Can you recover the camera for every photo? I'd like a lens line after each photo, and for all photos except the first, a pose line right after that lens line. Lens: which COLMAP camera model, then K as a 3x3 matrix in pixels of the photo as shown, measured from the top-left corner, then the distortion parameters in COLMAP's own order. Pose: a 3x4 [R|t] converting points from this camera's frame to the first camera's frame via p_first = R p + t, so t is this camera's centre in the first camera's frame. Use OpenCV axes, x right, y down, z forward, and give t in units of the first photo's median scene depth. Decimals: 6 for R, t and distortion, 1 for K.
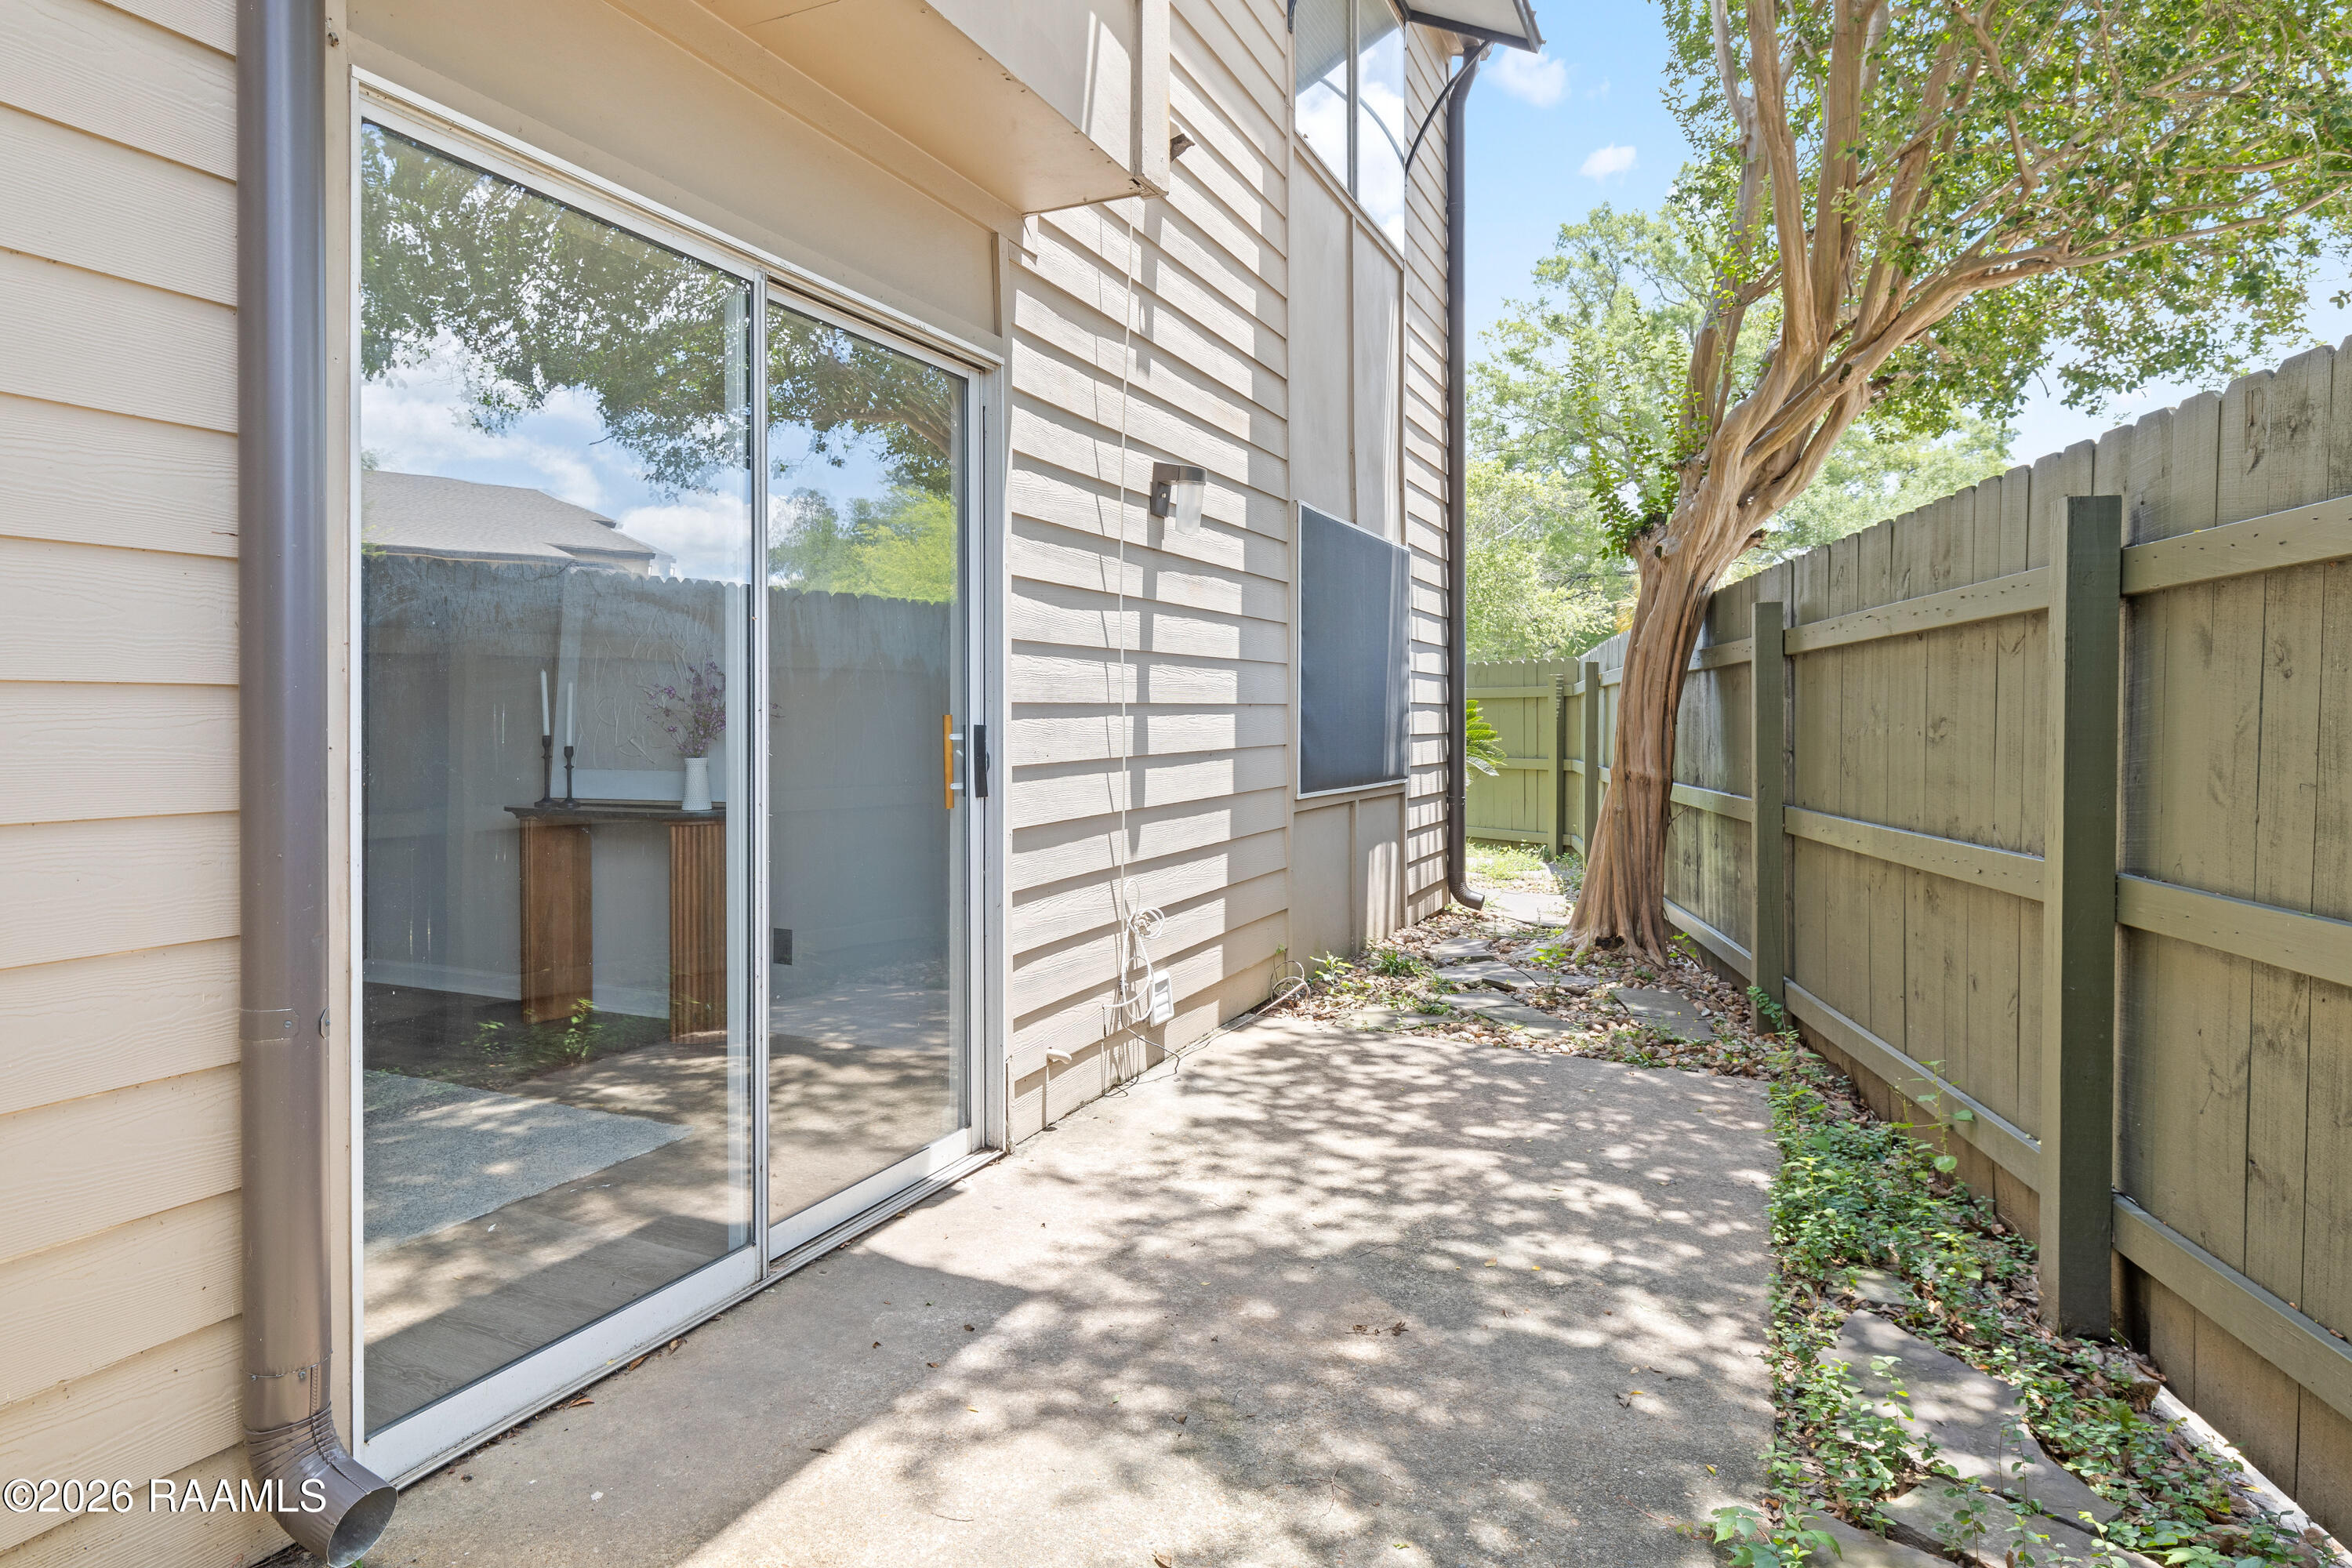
lens RADIAL K [[1271.2, 0, 1181.1], [0, 1271.2, 768.3], [0, 0, 1]] dist [-0.000708, -0.000799]
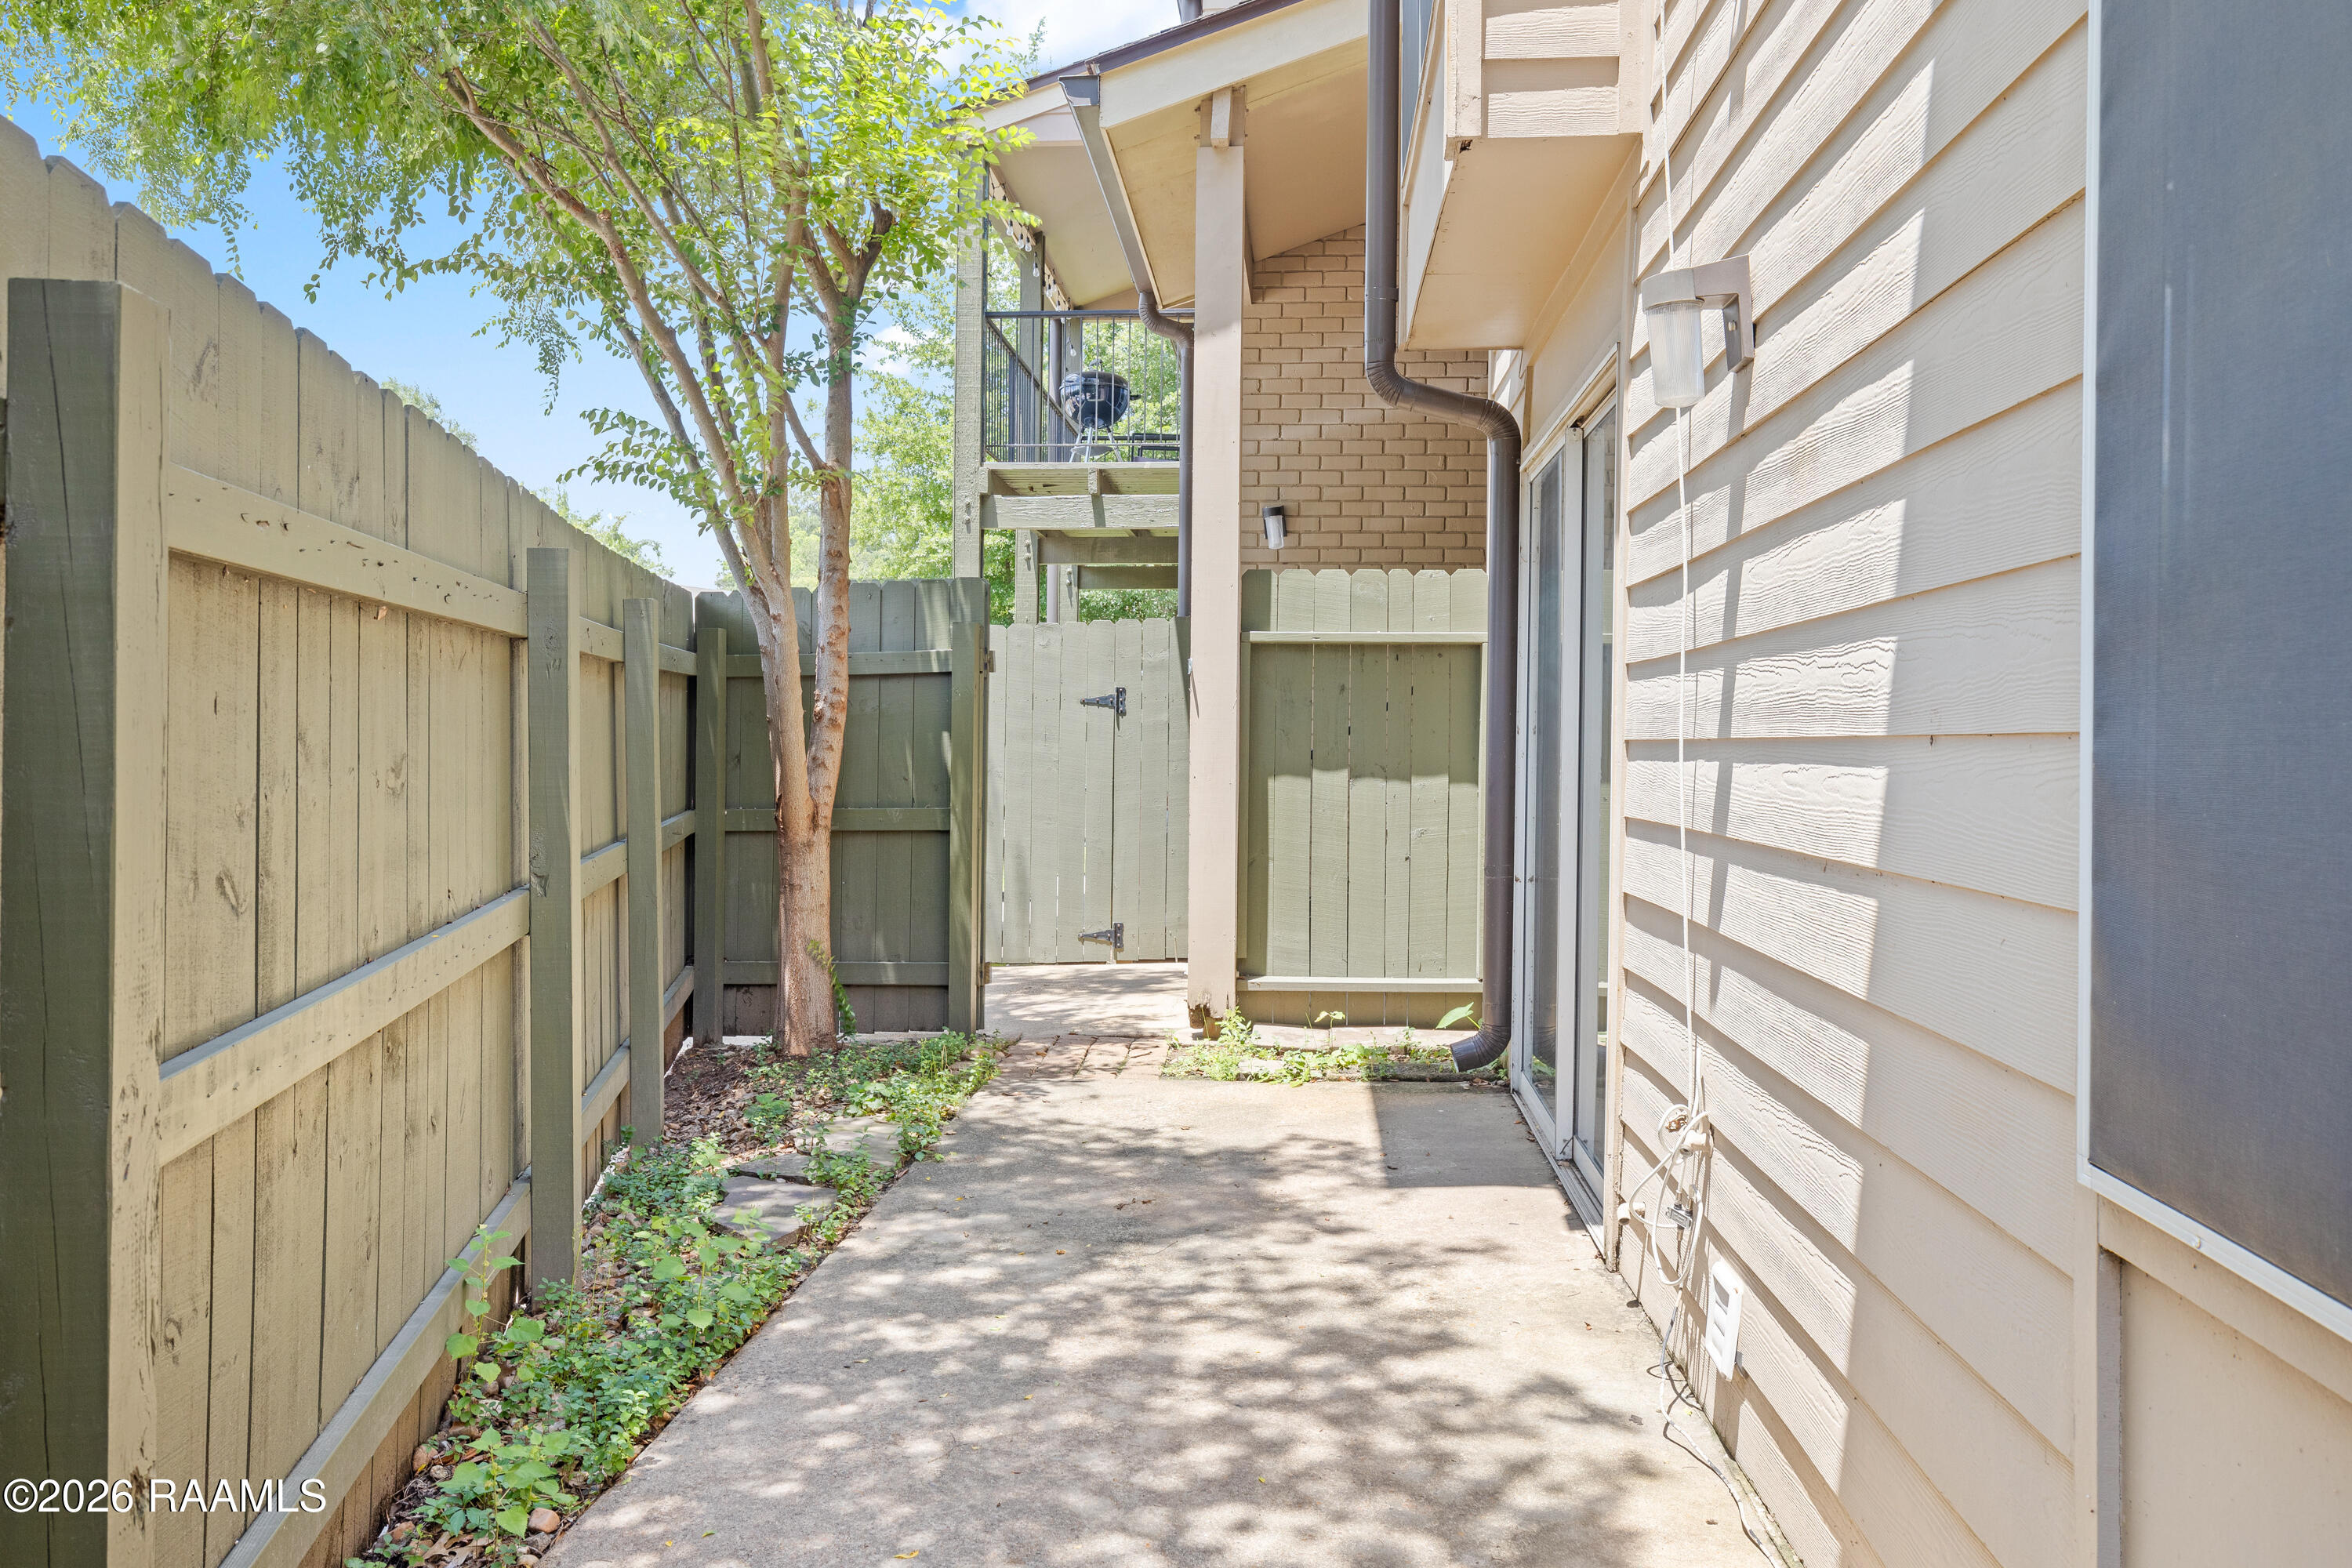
lens RADIAL K [[1764.5, 0, 1176.0], [0, 1764.5, 784.0], [0, 0, 1]] dist [-0.000153, -0.000043]
pose [[-0.922550, 0.008956, -0.385774, 0.524238], [-0.017870, 0.997666, 0.065897, -0.087683], [0.385464, 0.067687, -0.920237, 1.805626]]
